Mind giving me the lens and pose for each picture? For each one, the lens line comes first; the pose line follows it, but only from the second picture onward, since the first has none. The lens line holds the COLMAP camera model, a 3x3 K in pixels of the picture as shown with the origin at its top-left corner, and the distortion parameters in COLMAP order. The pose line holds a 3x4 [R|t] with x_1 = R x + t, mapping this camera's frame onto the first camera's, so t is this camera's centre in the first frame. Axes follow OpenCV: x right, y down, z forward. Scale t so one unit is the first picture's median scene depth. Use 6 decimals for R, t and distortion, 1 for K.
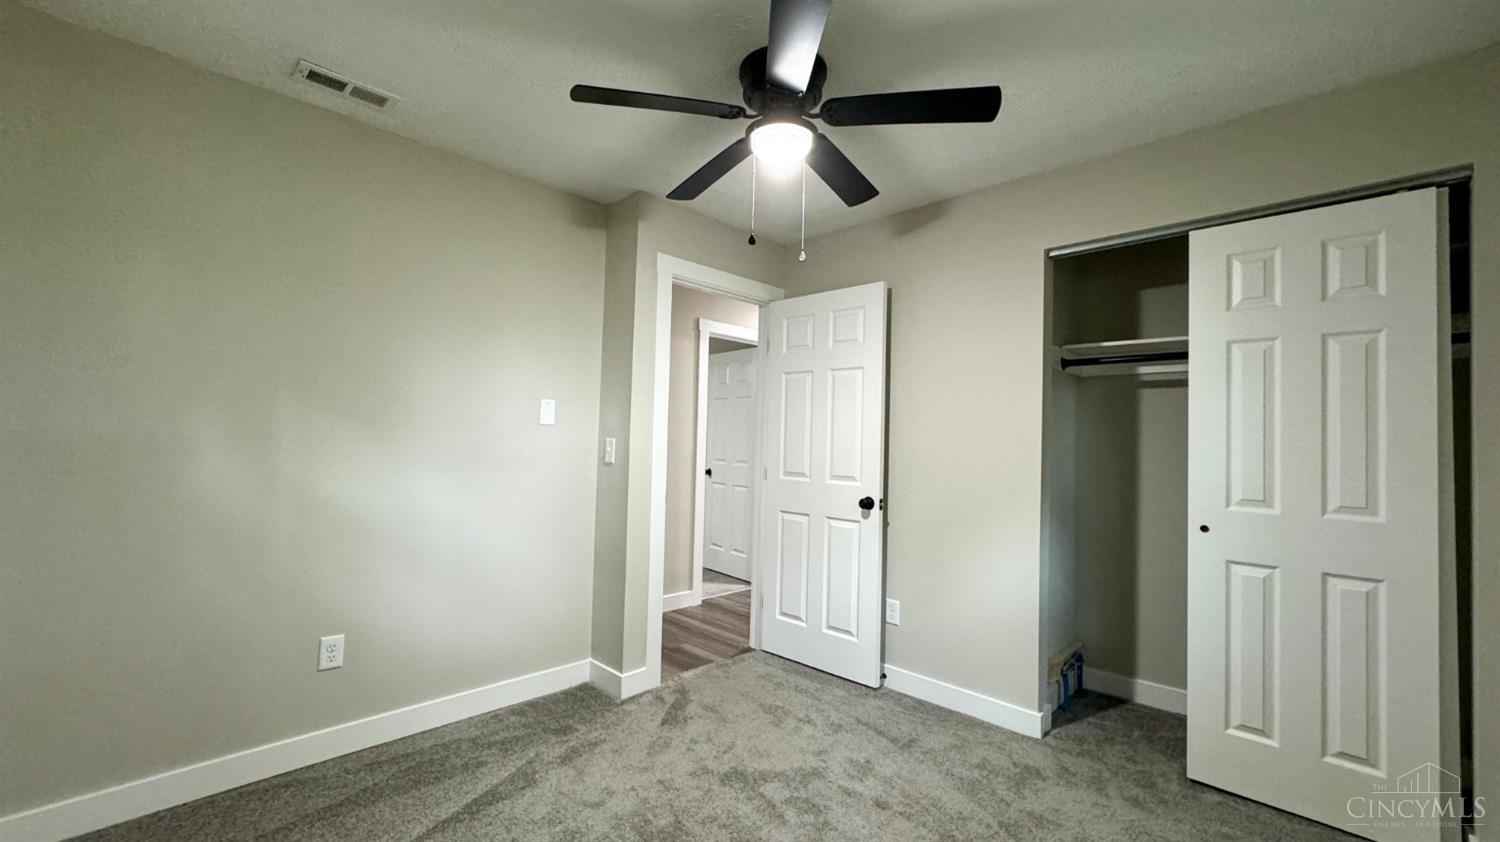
lens RADIAL K [[597.7, 0, 750.0], [0, 597.7, 421.0], [0, 0, 1]] dist [-0.002356, 0.000043]
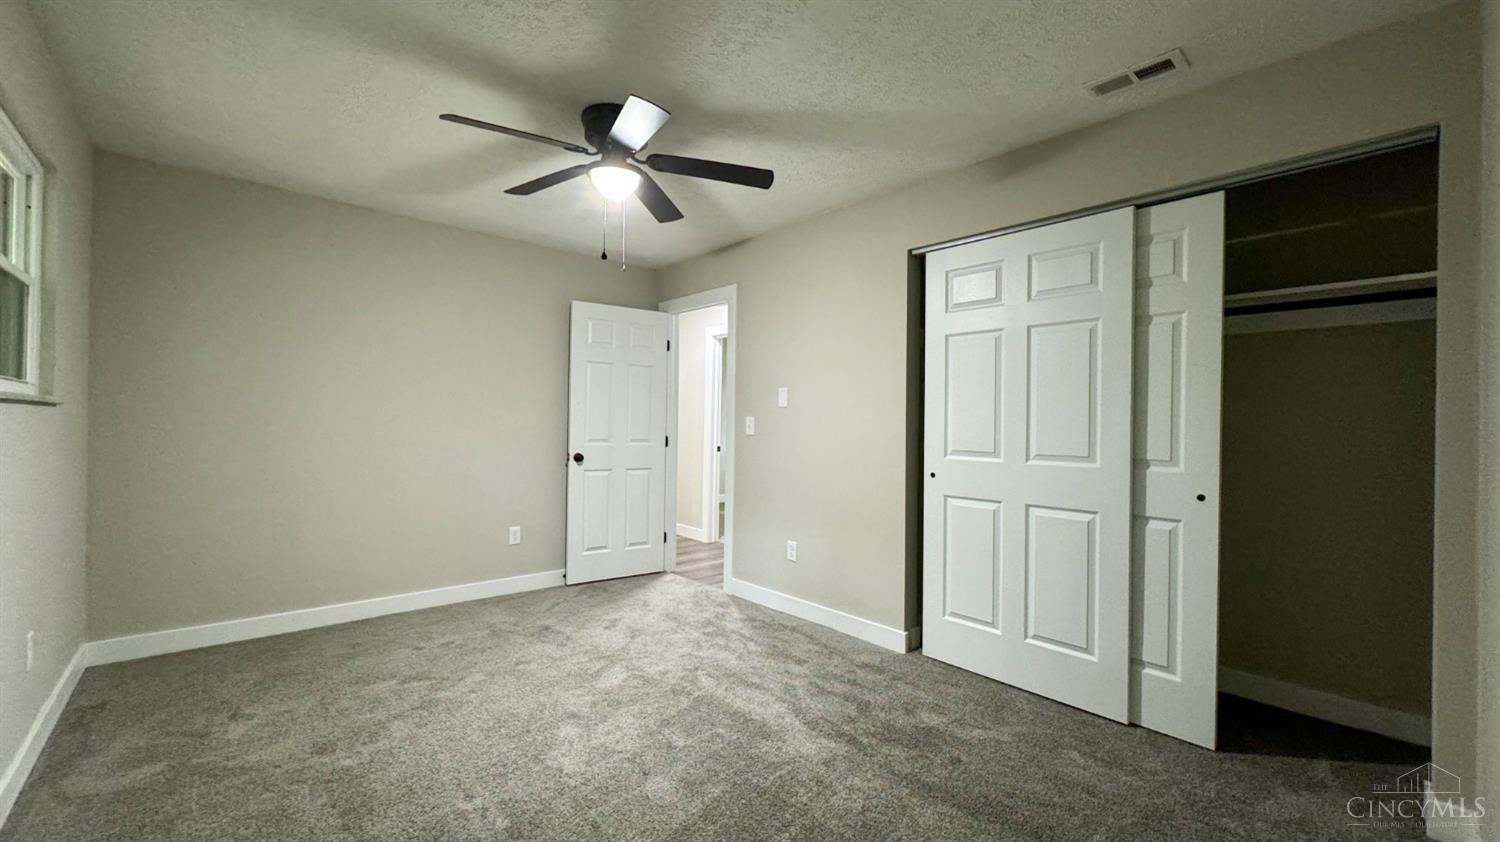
lens RADIAL K [[597.7, 0, 750.0], [0, 597.7, 421.0], [0, 0, 1]] dist [-0.002356, 0.000043]
pose [[0.999604, -0.024944, 0.013030, 0.220328], [0.024434, 0.998982, 0.037926, 0.001214], [-0.013963, -0.037593, 0.999196, -0.219093]]
